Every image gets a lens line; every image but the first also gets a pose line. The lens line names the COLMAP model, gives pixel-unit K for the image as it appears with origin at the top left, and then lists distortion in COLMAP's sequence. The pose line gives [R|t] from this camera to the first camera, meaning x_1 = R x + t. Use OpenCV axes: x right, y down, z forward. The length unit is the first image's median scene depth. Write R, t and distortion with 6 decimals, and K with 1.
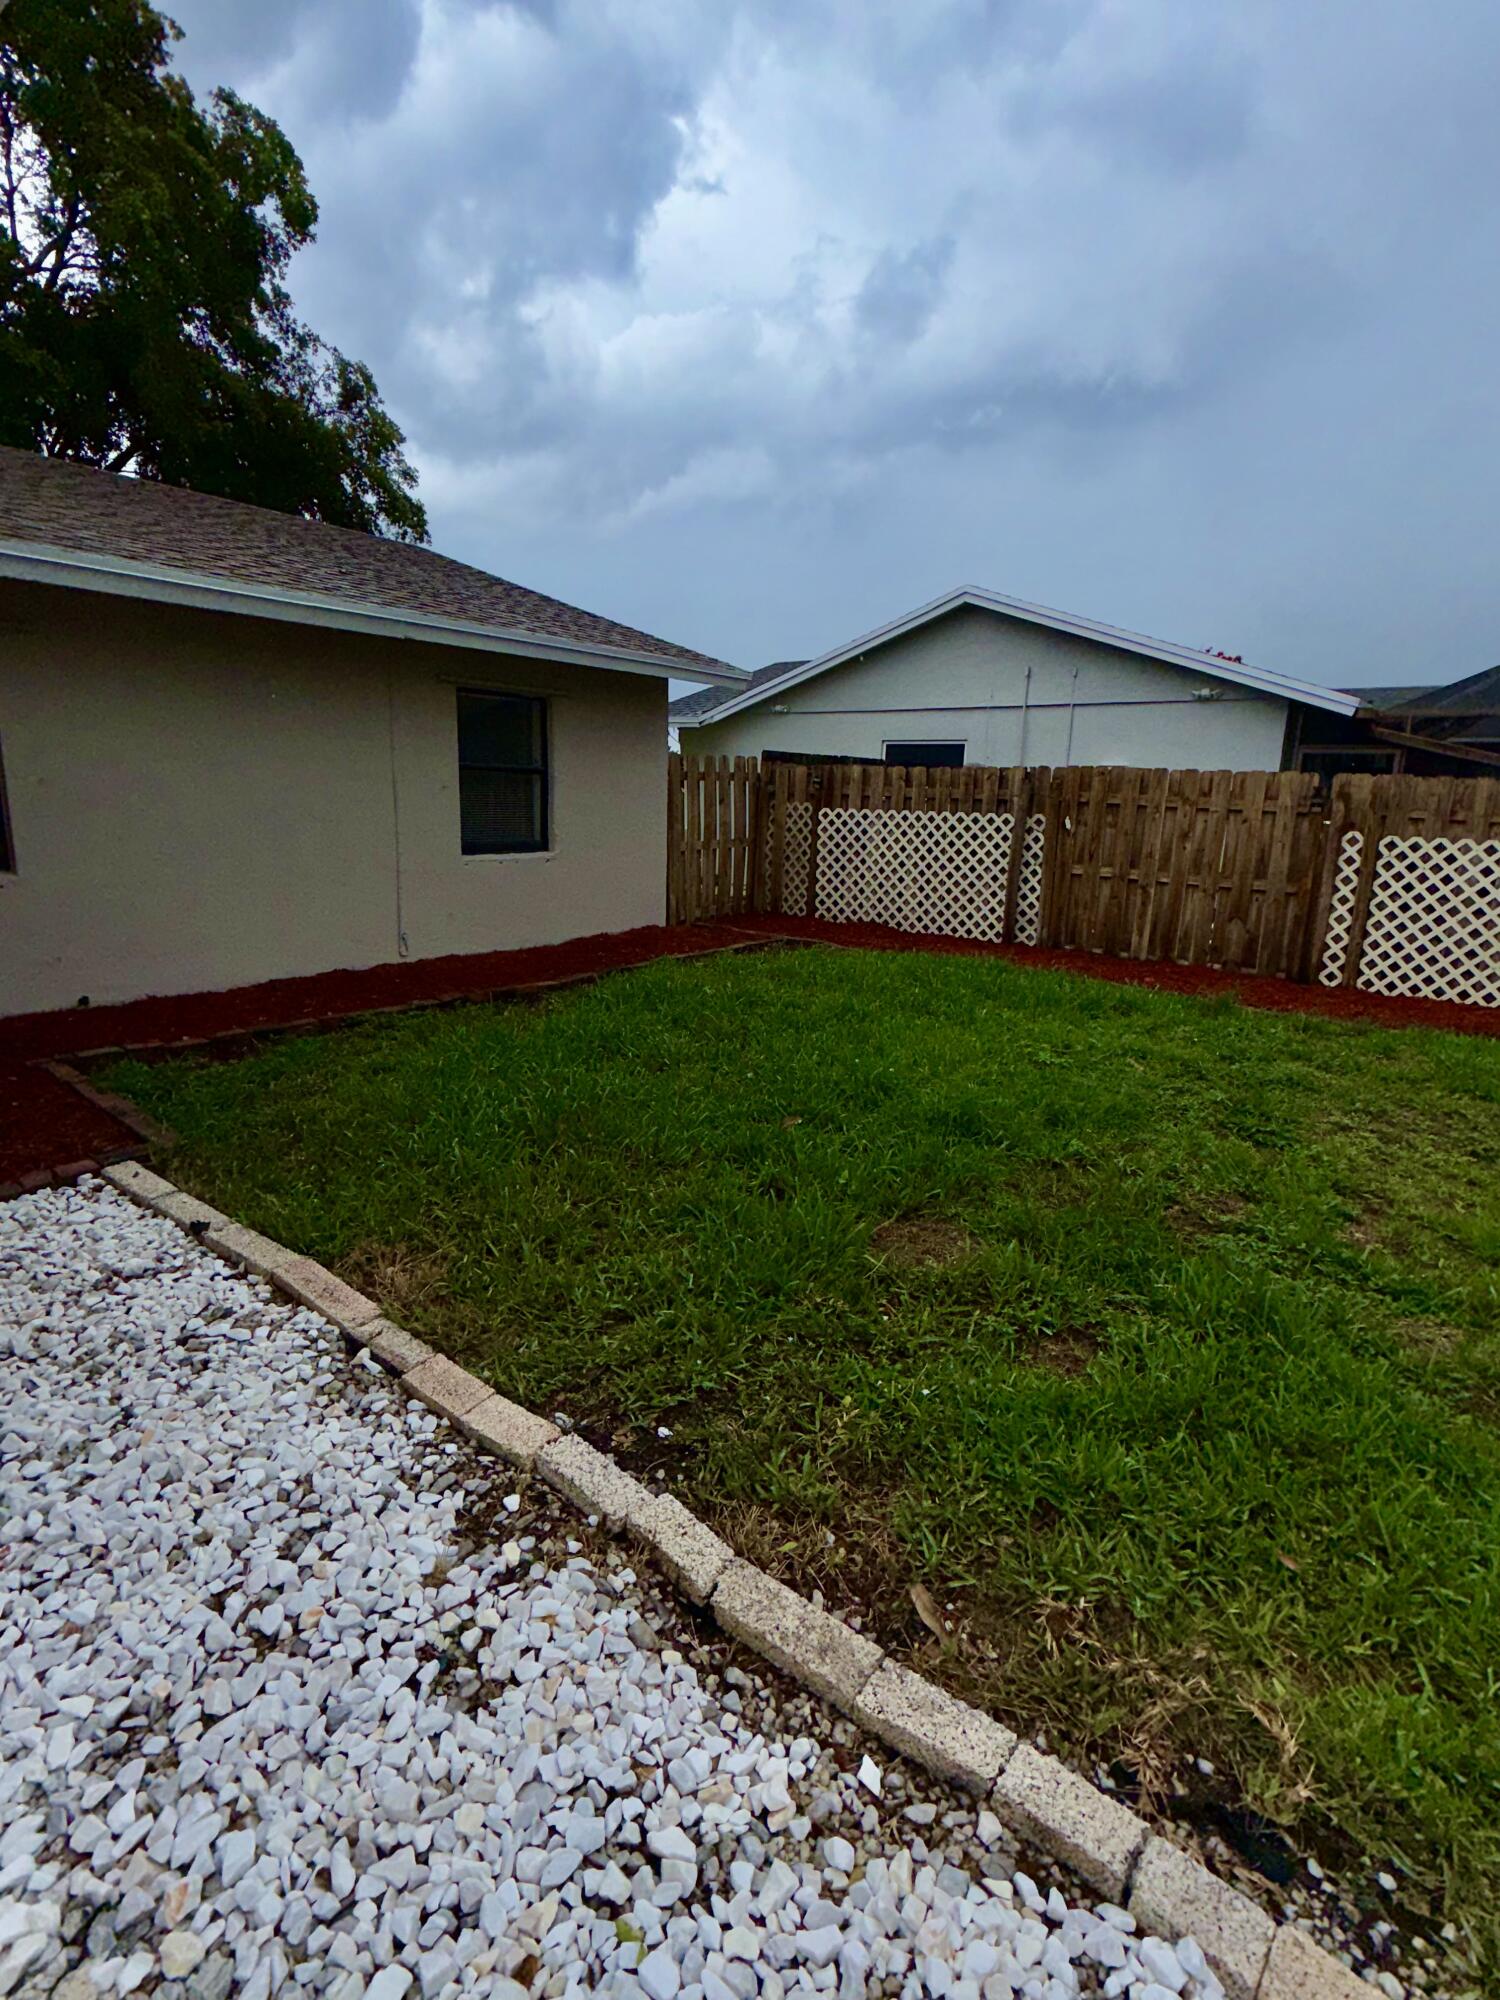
lens RADIAL K [[975.3, 0, 750.0], [0, 975.3, 1000.0], [0, 0, 1]] dist [-0.002854, 0.000391]
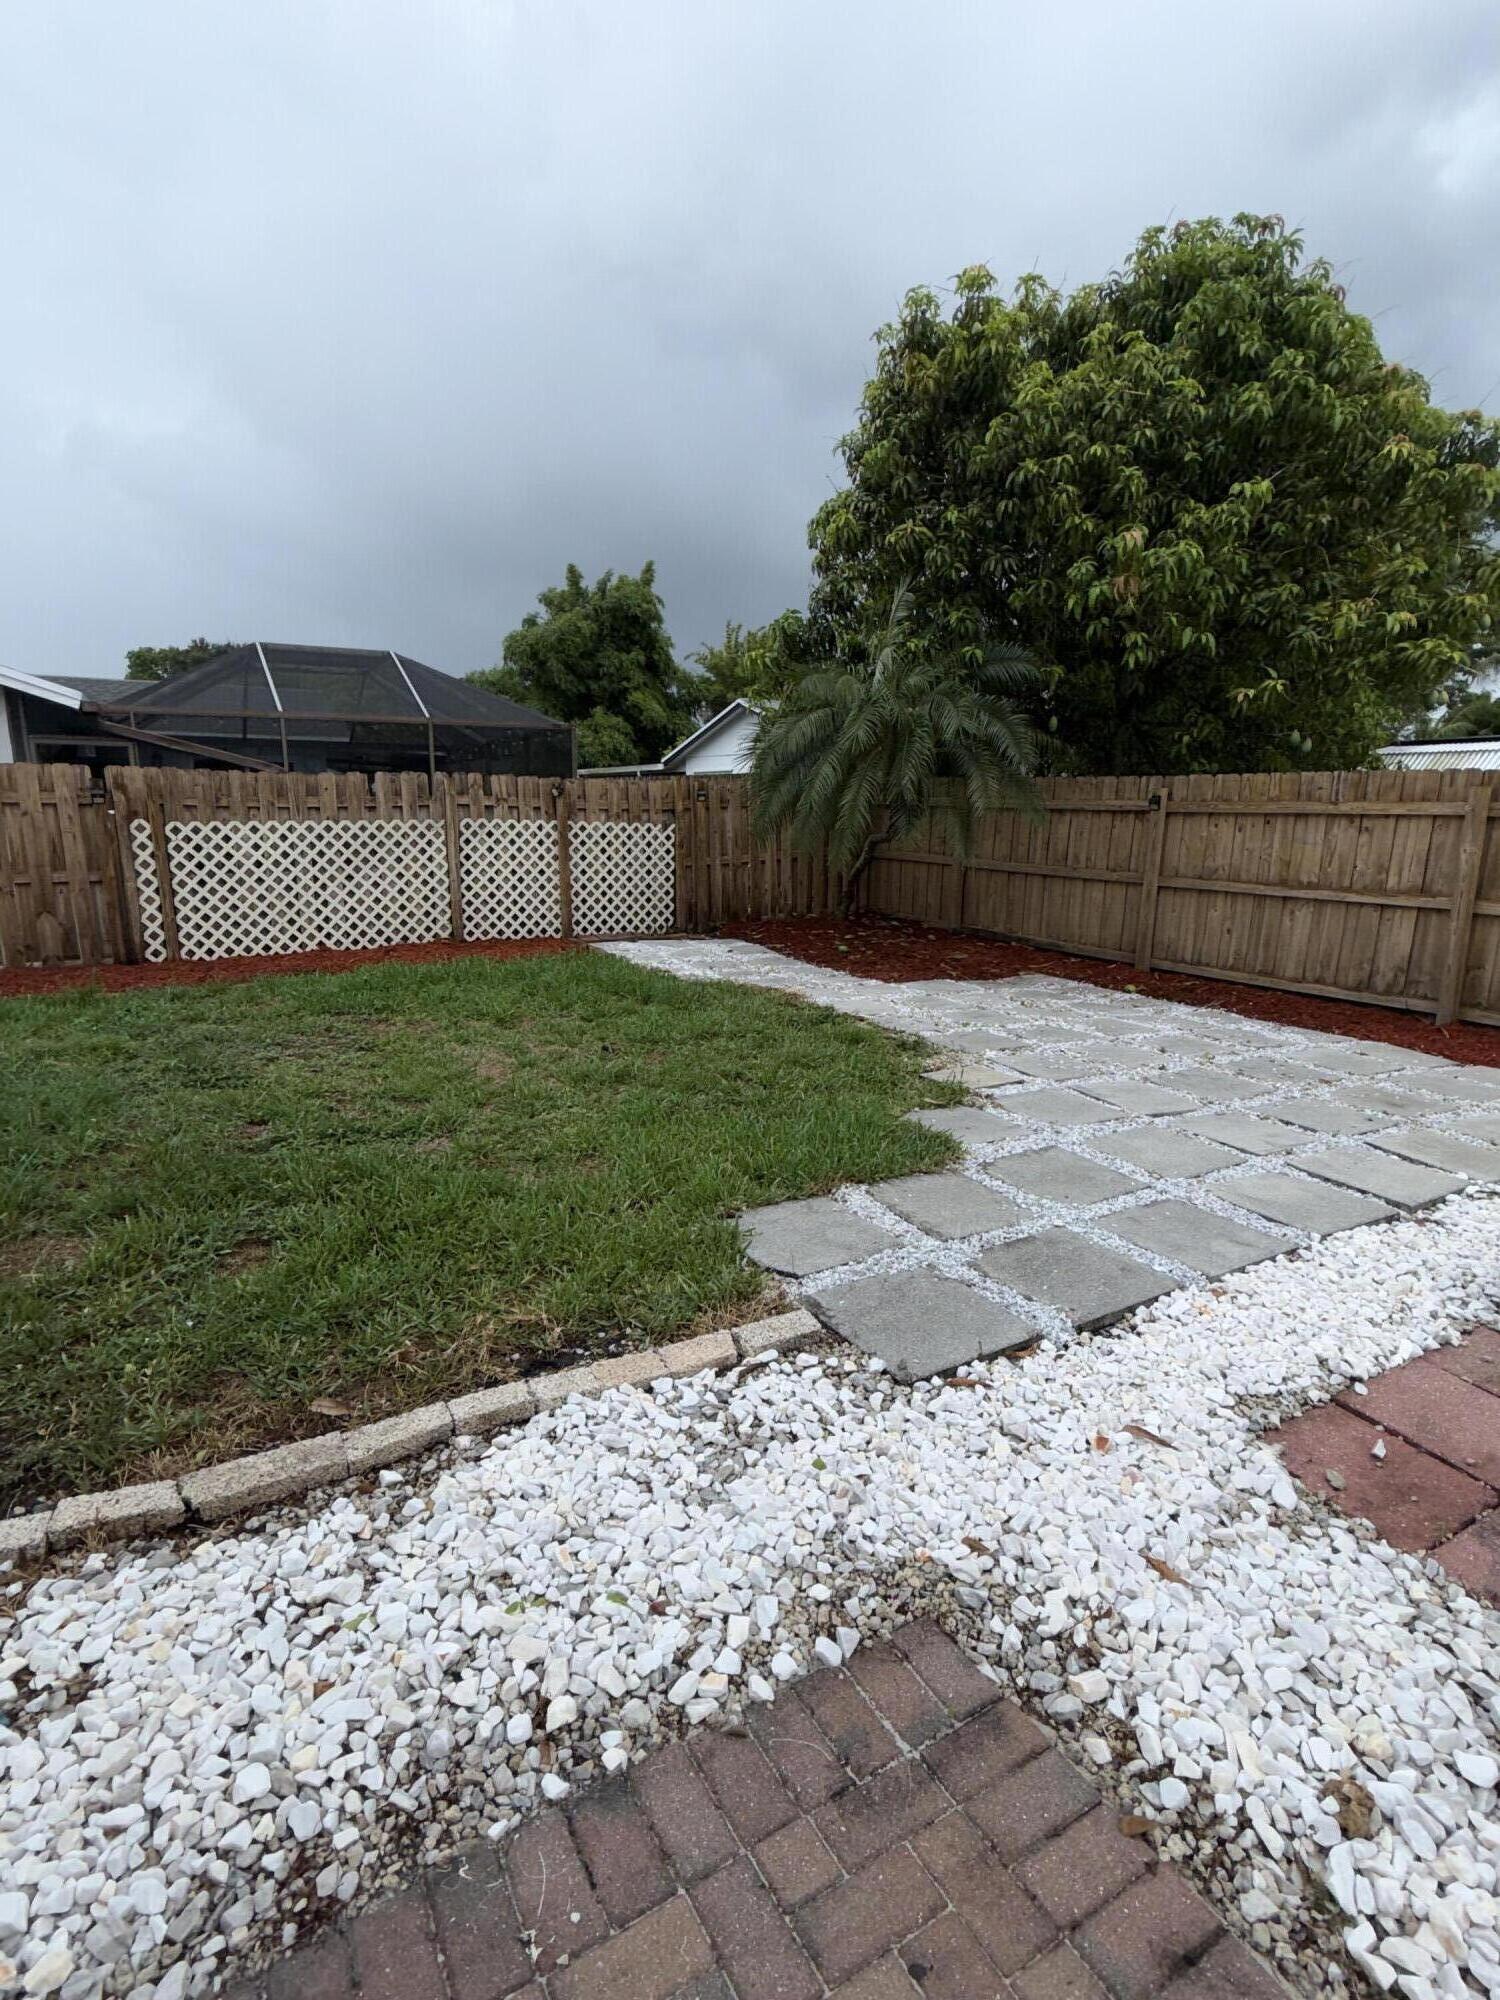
lens RADIAL K [[975.3, 0, 750.0], [0, 975.3, 1000.0], [0, 0, 1]] dist [-0.002854, 0.000391]
pose [[0.368464, -0.213933, 0.904692, -0.276373], [0.200591, 0.968533, 0.147333, -0.001281], [-0.907743, 0.127186, 0.399782, -0.053648]]
